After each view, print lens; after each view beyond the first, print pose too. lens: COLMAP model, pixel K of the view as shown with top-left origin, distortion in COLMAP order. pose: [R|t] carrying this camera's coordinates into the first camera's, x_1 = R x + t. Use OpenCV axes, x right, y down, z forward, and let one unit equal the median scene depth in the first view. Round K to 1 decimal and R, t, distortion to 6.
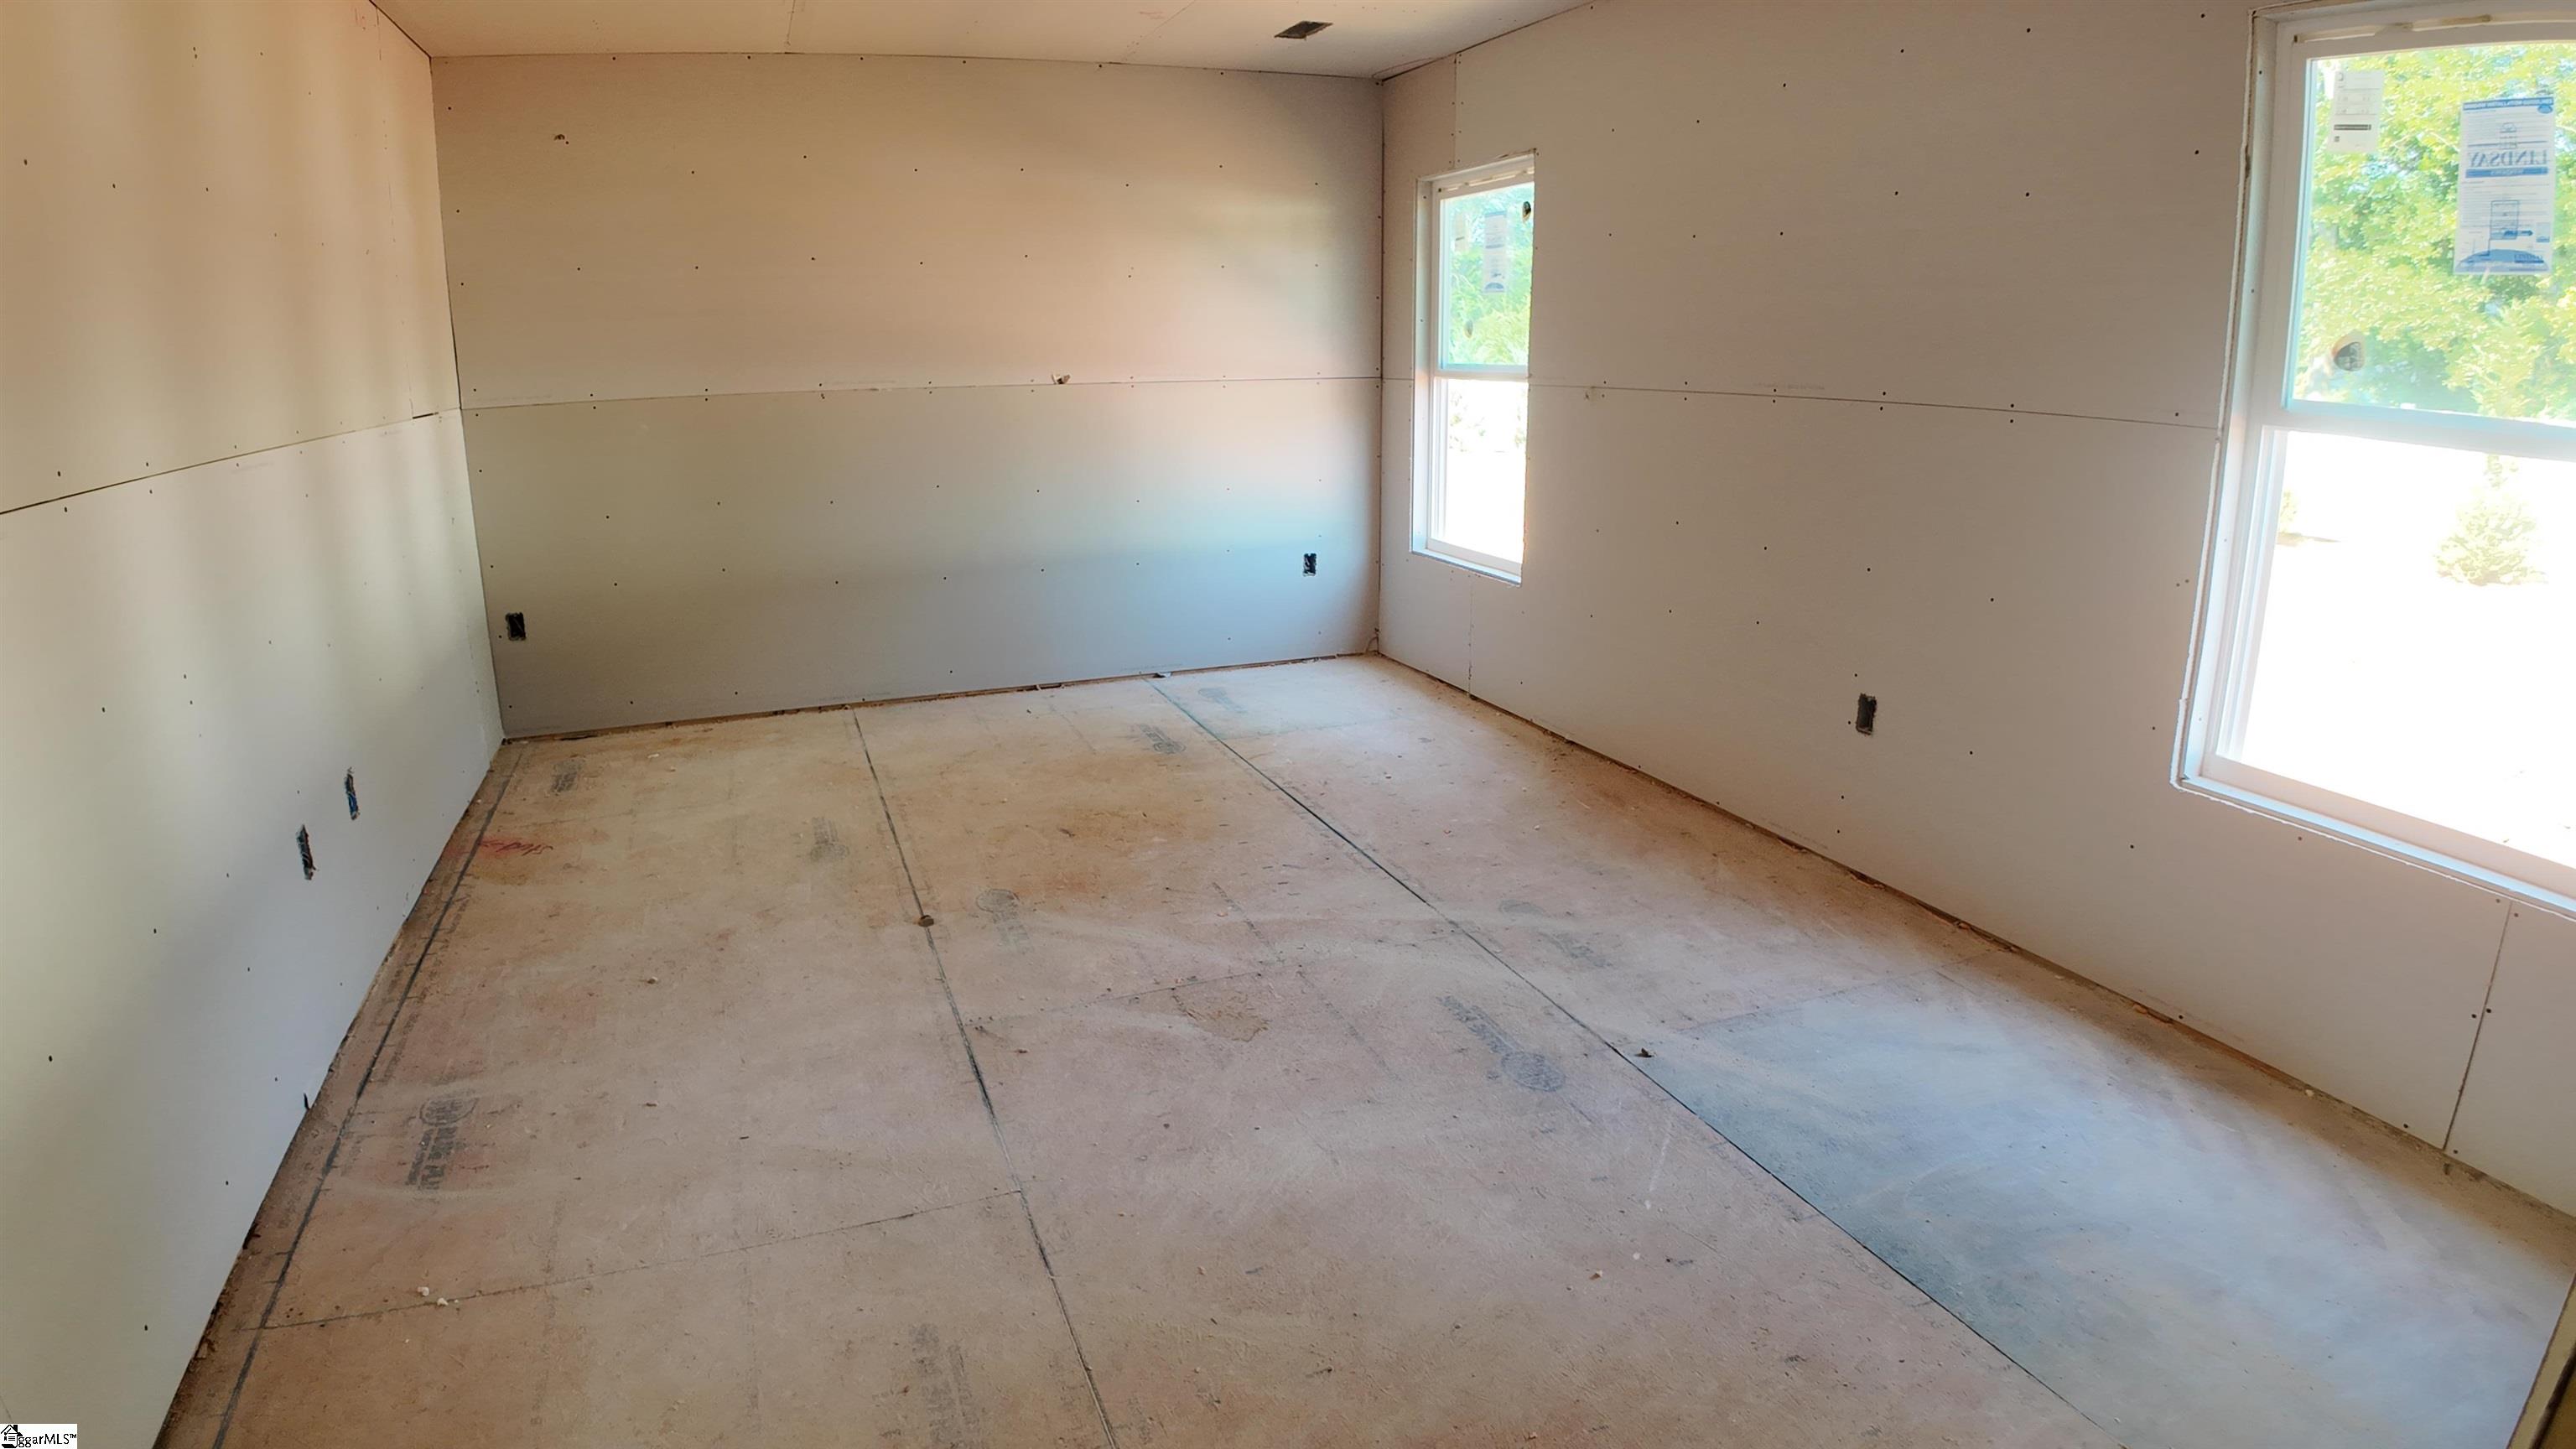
lens RADIAL K [[1386.8, 0, 1280.2], [0, 1386.8, 706.6], [0, 0, 1]] dist [-0.045182, -0.078895]
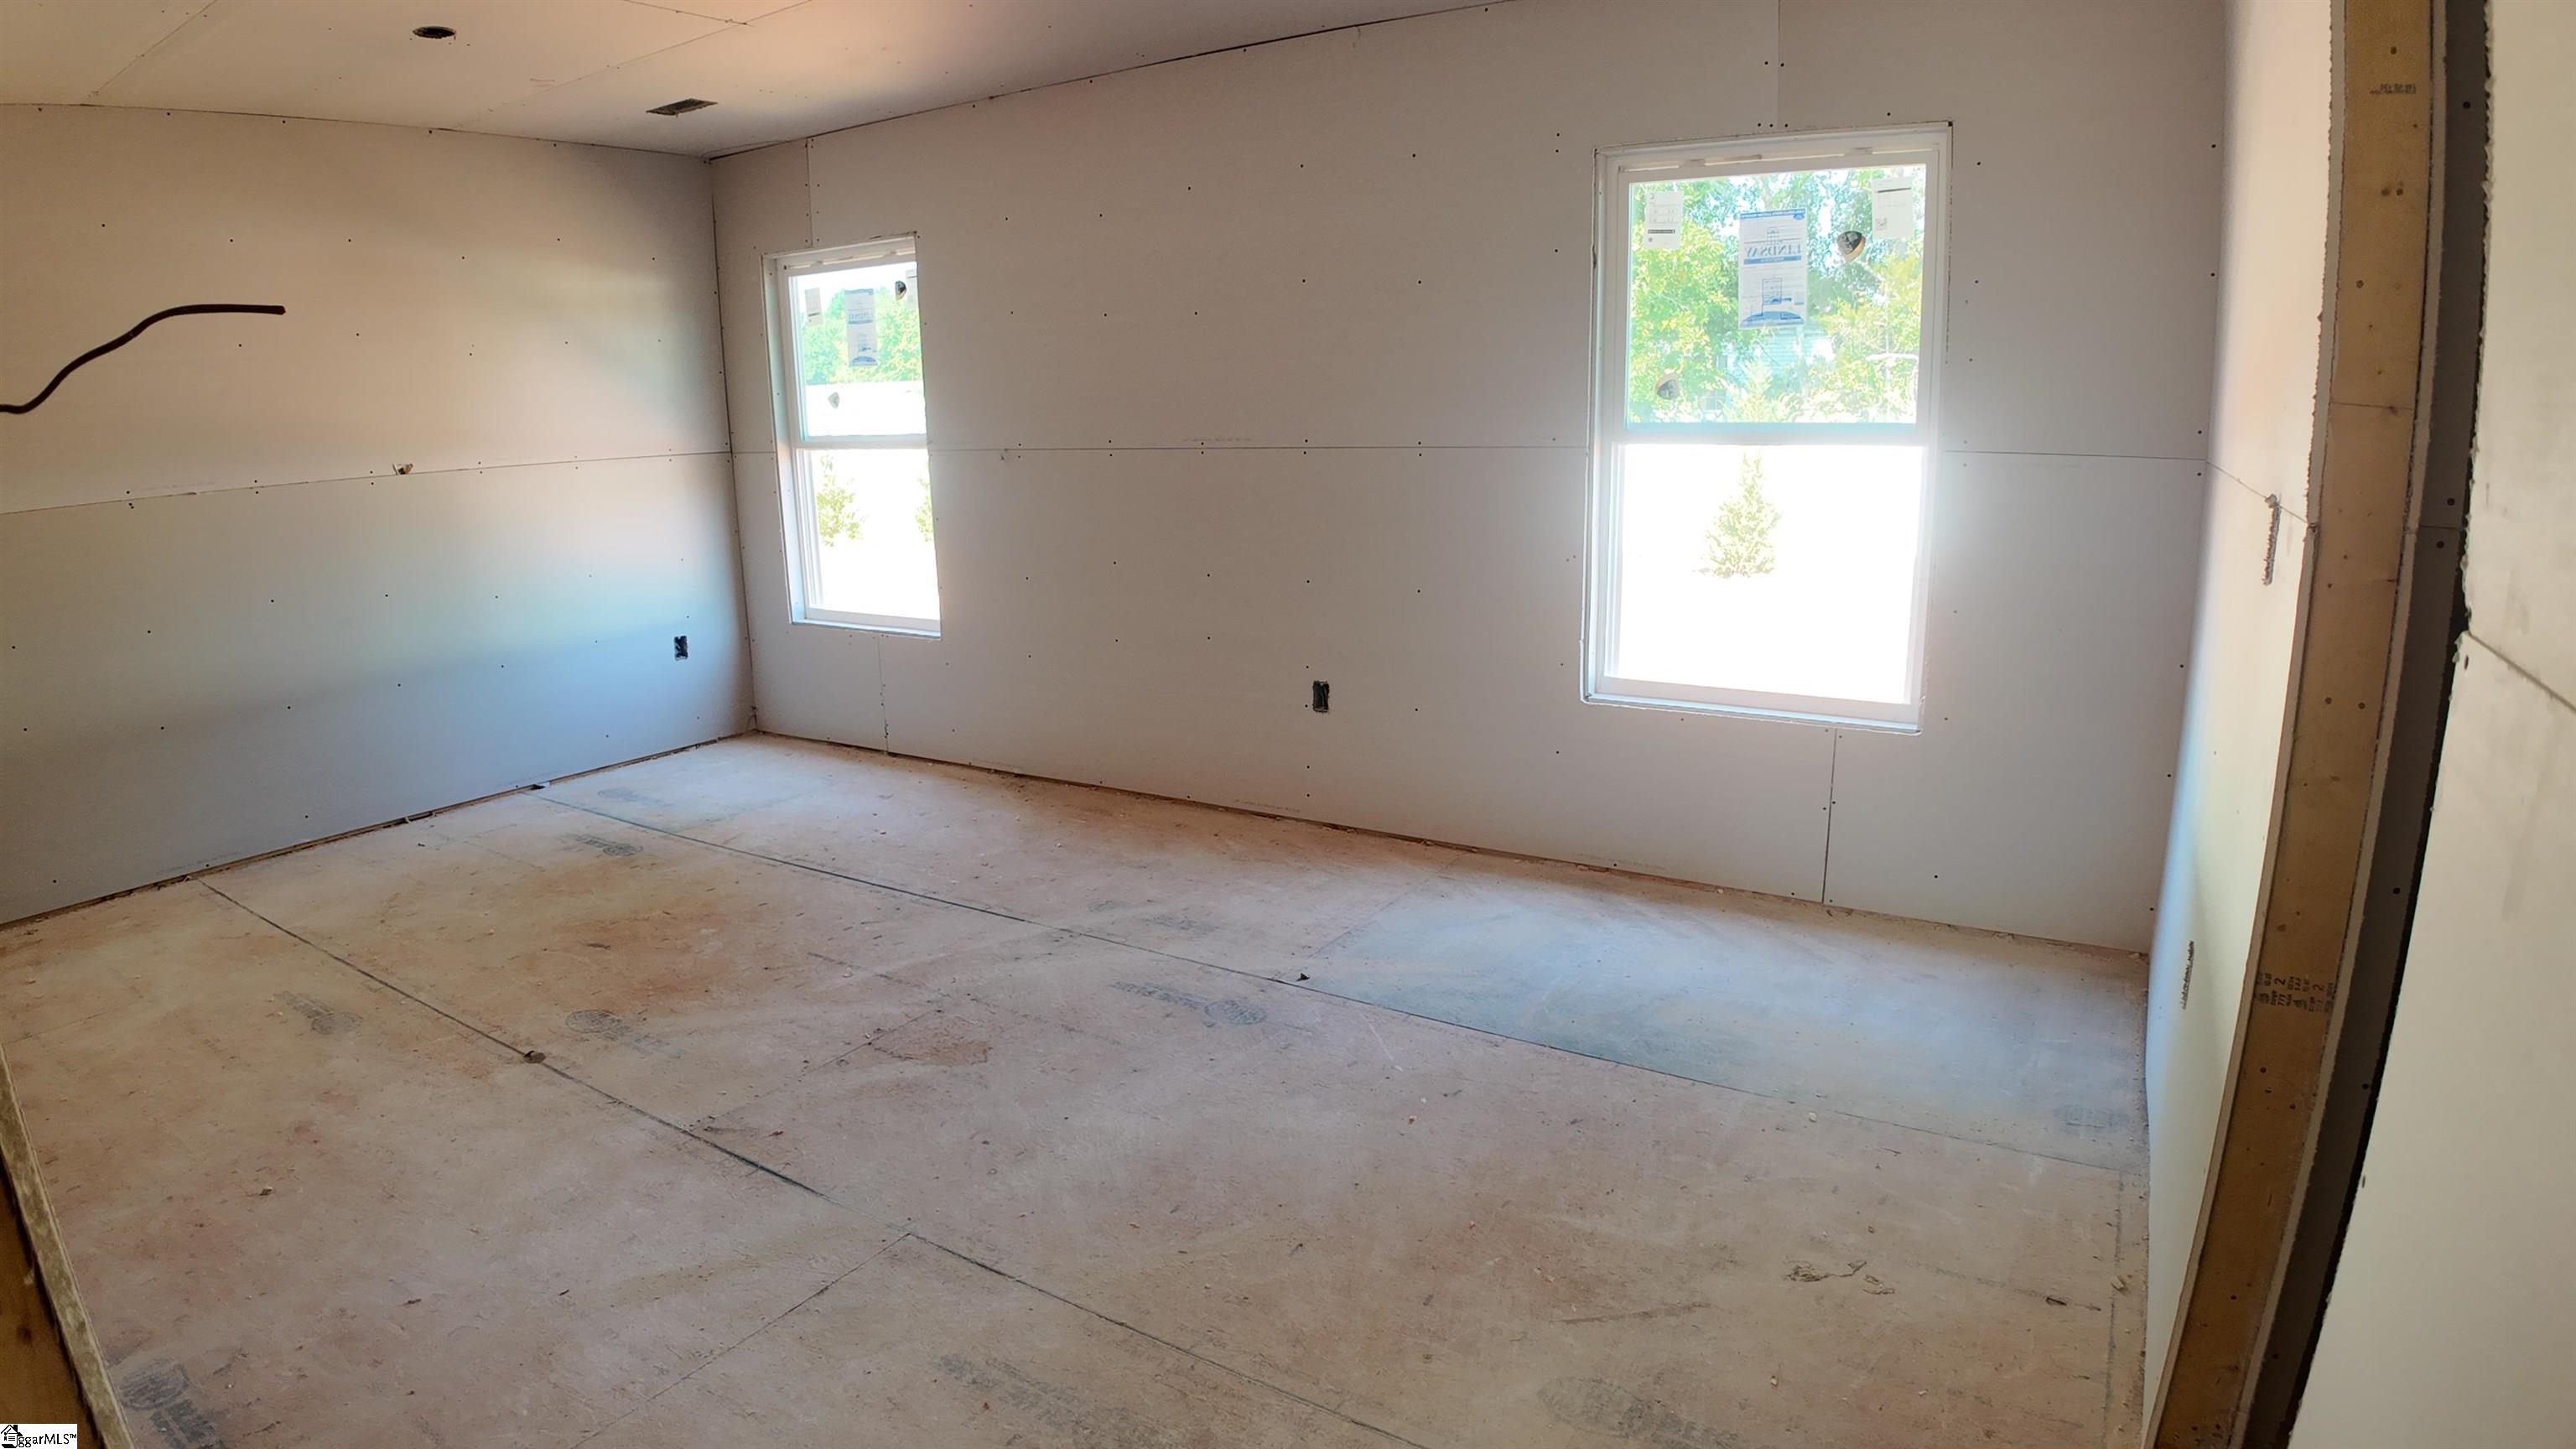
lens RADIAL K [[1386.8, 0, 1280.2], [0, 1386.8, 706.6], [0, 0, 1]] dist [-0.045182, -0.078895]
pose [[0.806670, -0.131848, 0.576107, -0.295956], [0.162944, 0.986632, -0.002355, 0.010520], [-0.568095, 0.095773, 0.817371, -0.007928]]
